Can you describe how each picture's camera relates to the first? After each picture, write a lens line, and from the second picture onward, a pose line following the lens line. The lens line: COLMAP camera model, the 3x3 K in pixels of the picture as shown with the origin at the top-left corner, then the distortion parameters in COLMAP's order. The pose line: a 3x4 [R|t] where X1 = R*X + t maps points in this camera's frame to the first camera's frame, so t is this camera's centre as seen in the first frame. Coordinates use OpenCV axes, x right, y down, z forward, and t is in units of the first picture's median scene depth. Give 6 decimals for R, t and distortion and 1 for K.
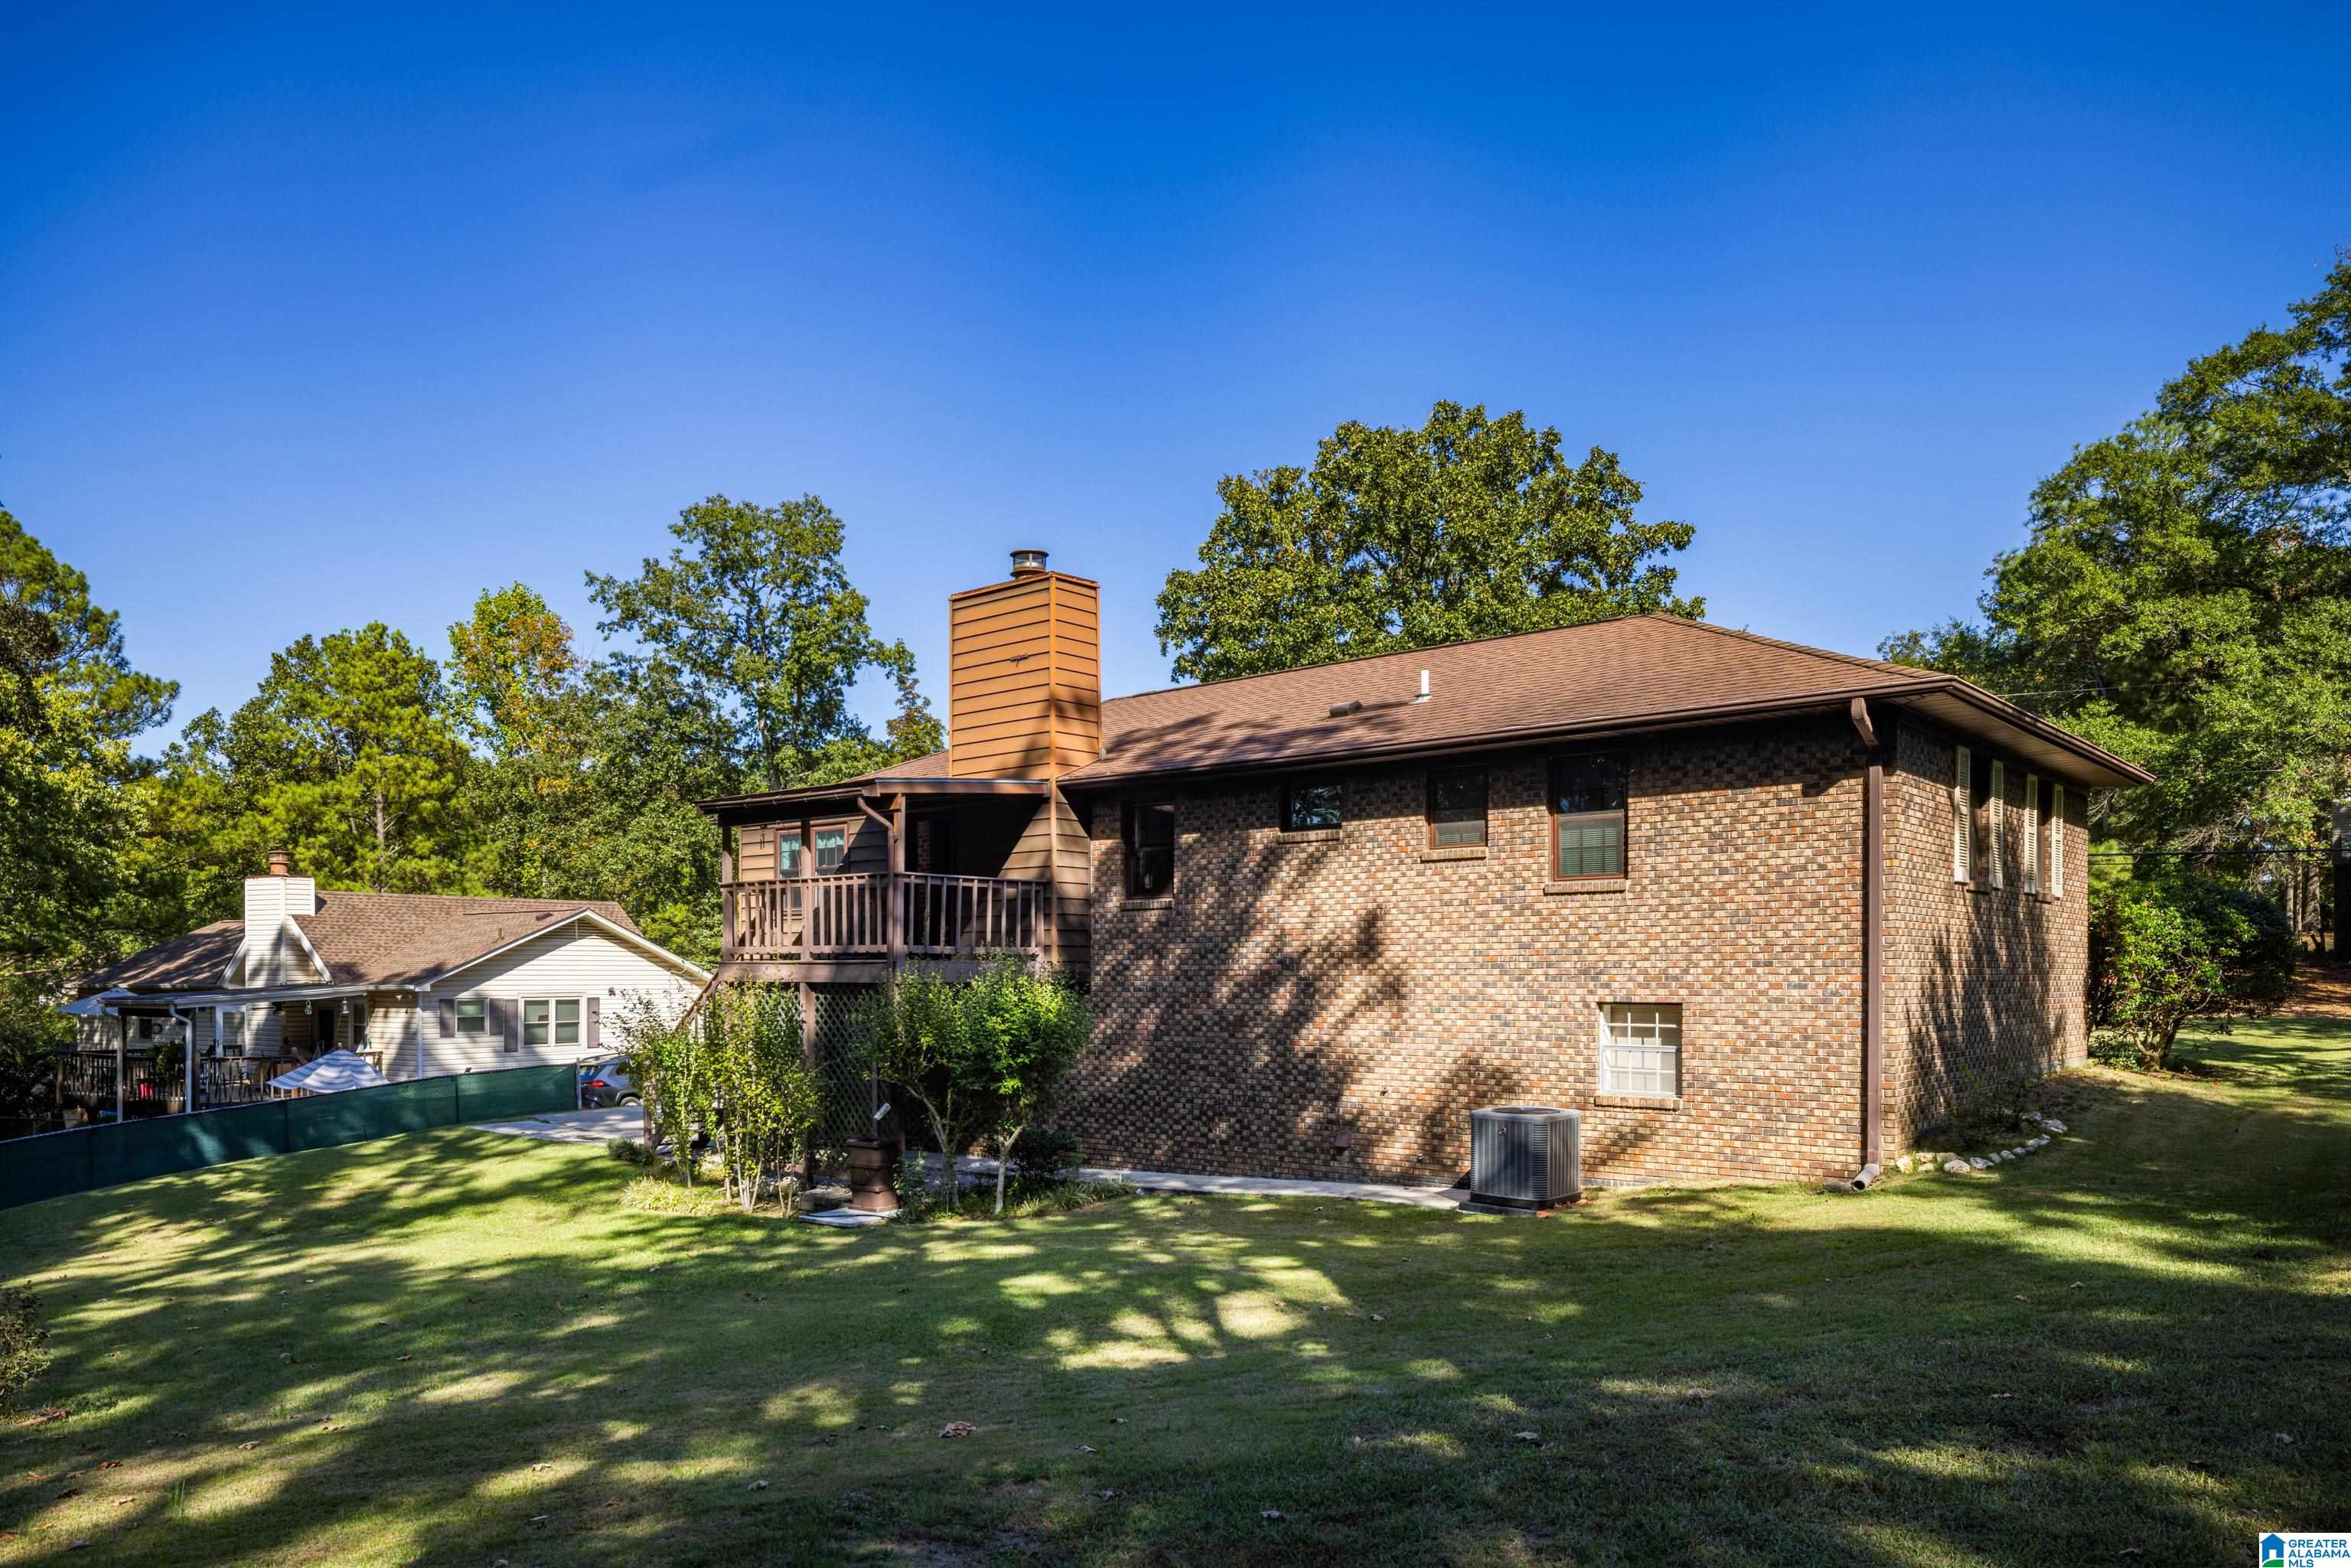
lens RADIAL K [[1540.1, 0, 1171.1], [0, 1540.1, 968.1], [0, 0, 1]] dist [-0.005218, 0.000245]
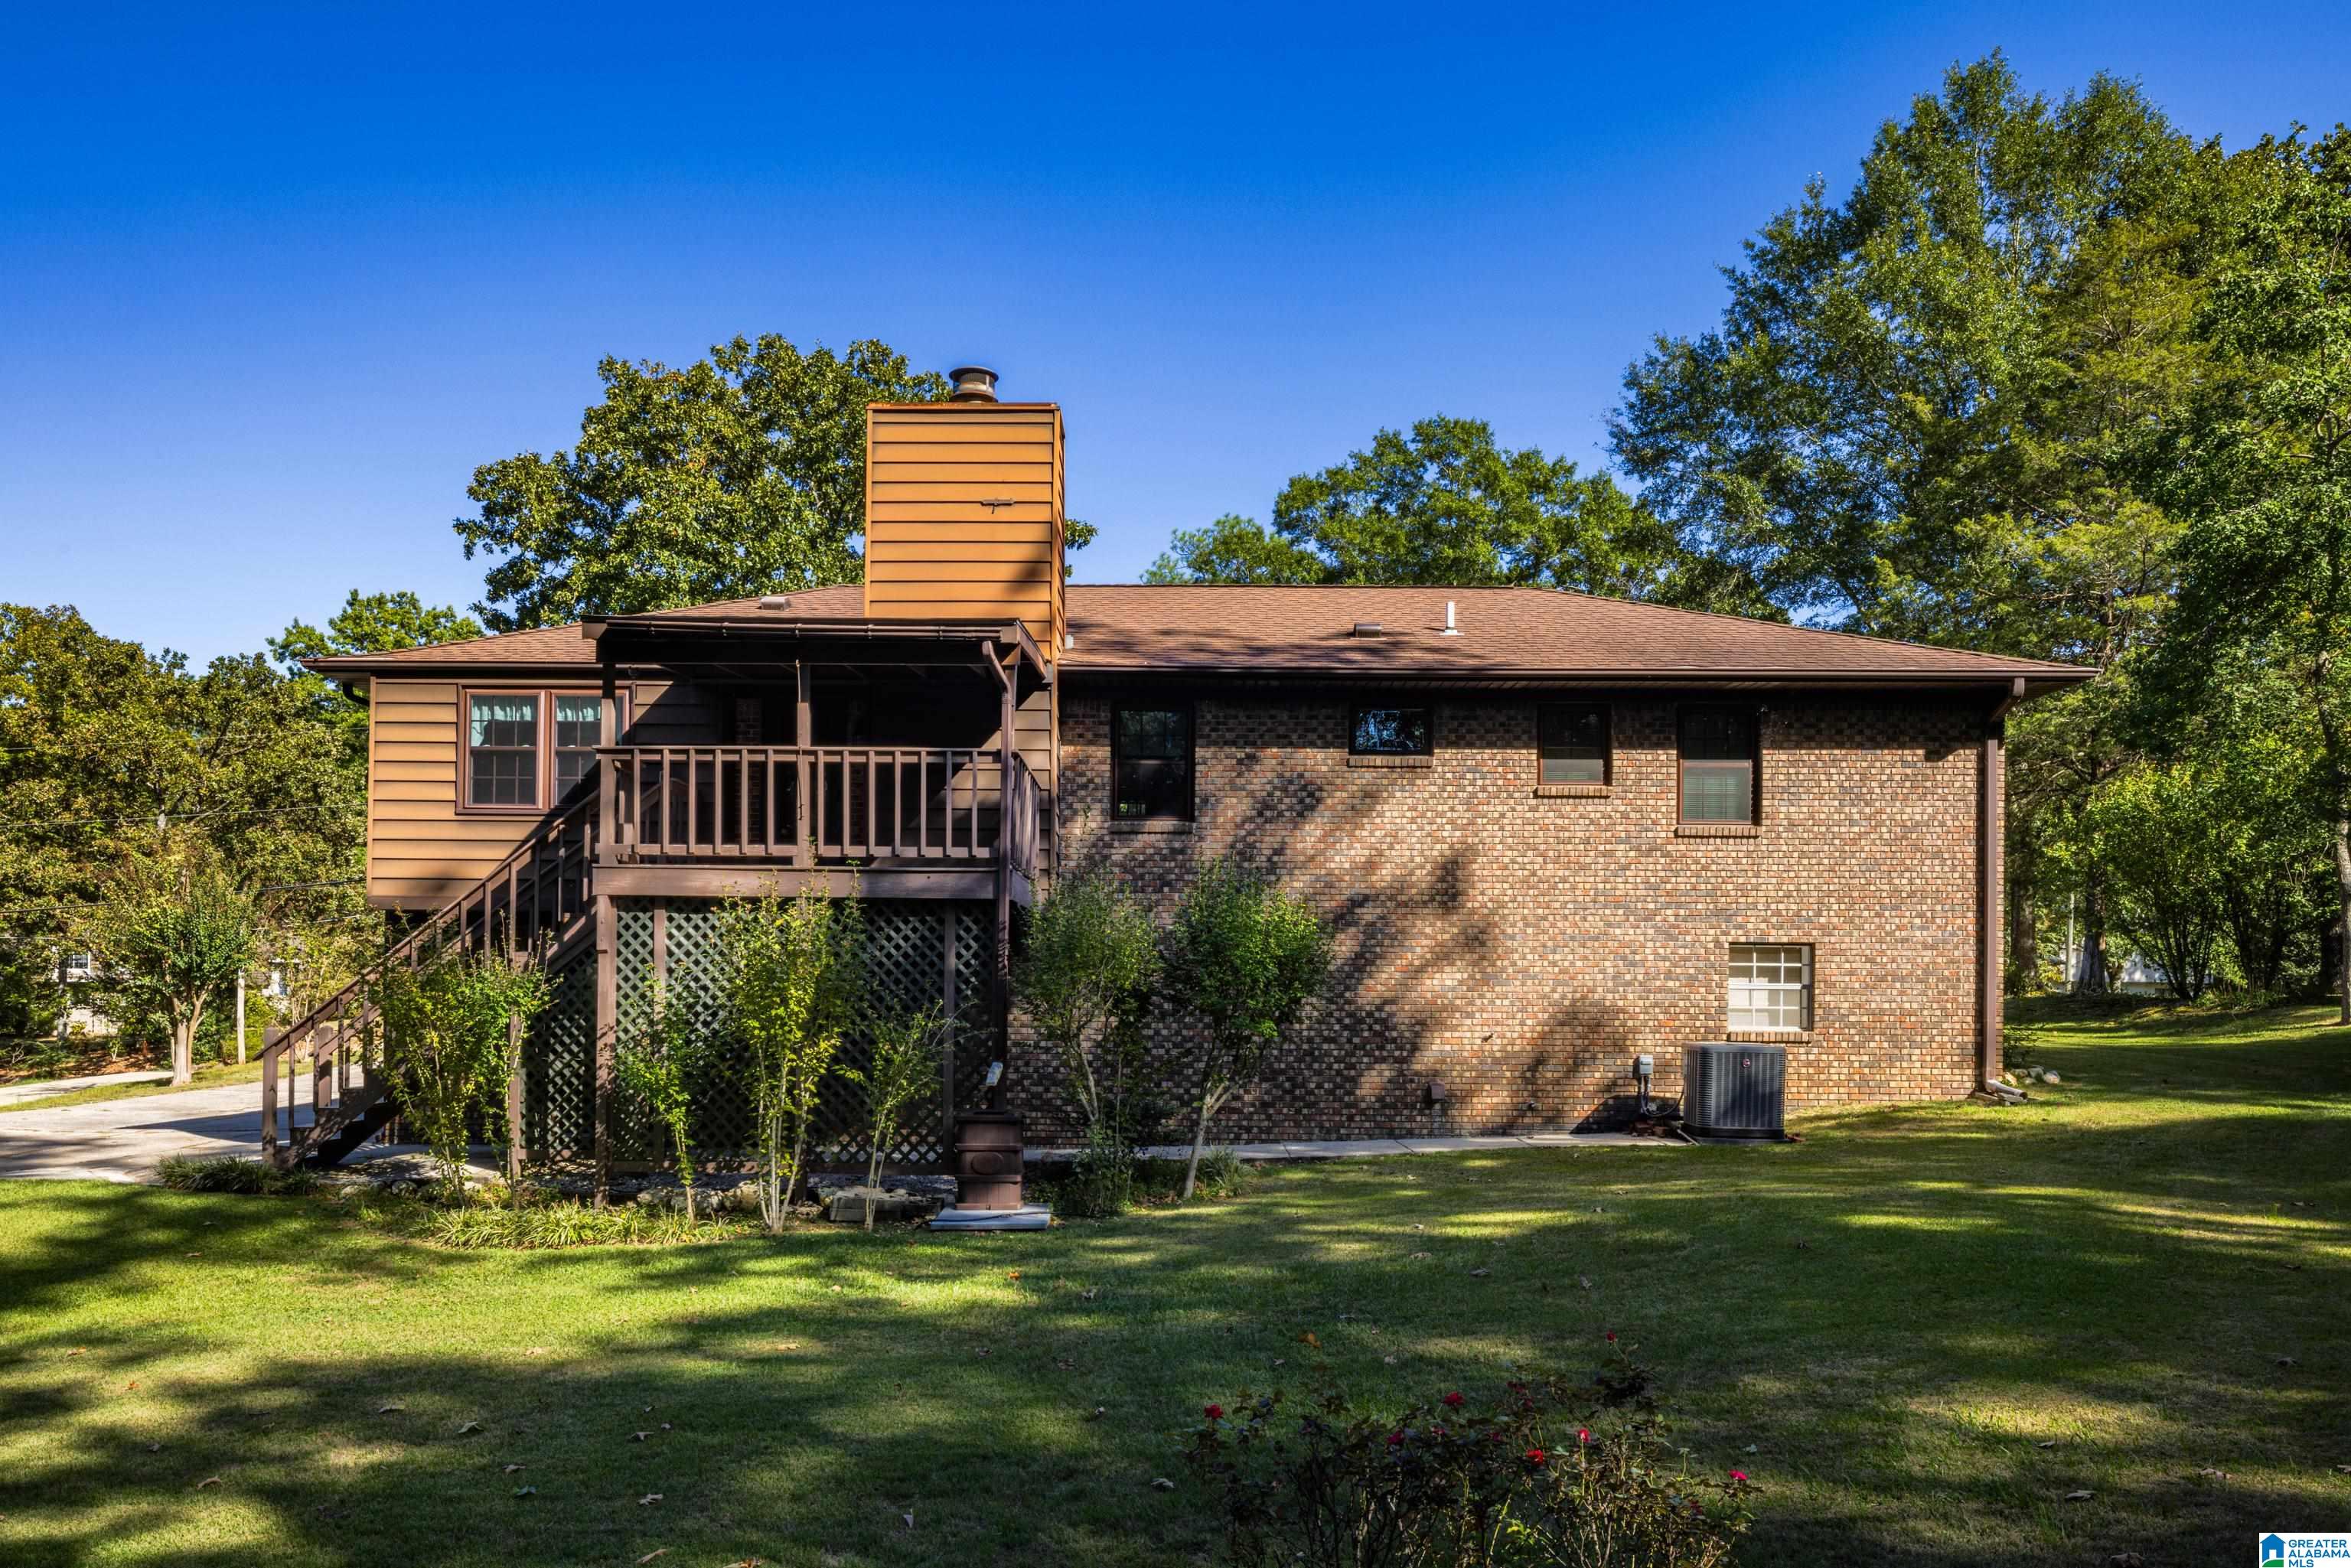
lens RADIAL K [[1540.1, 0, 1171.1], [0, 1540.1, 968.1], [0, 0, 1]] dist [-0.005218, 0.000245]
pose [[0.773424, 0.020987, 0.633541, -0.645918], [-0.012923, 0.999766, -0.017342, 0.059852], [-0.633757, 0.005225, 0.773514, 0.417632]]
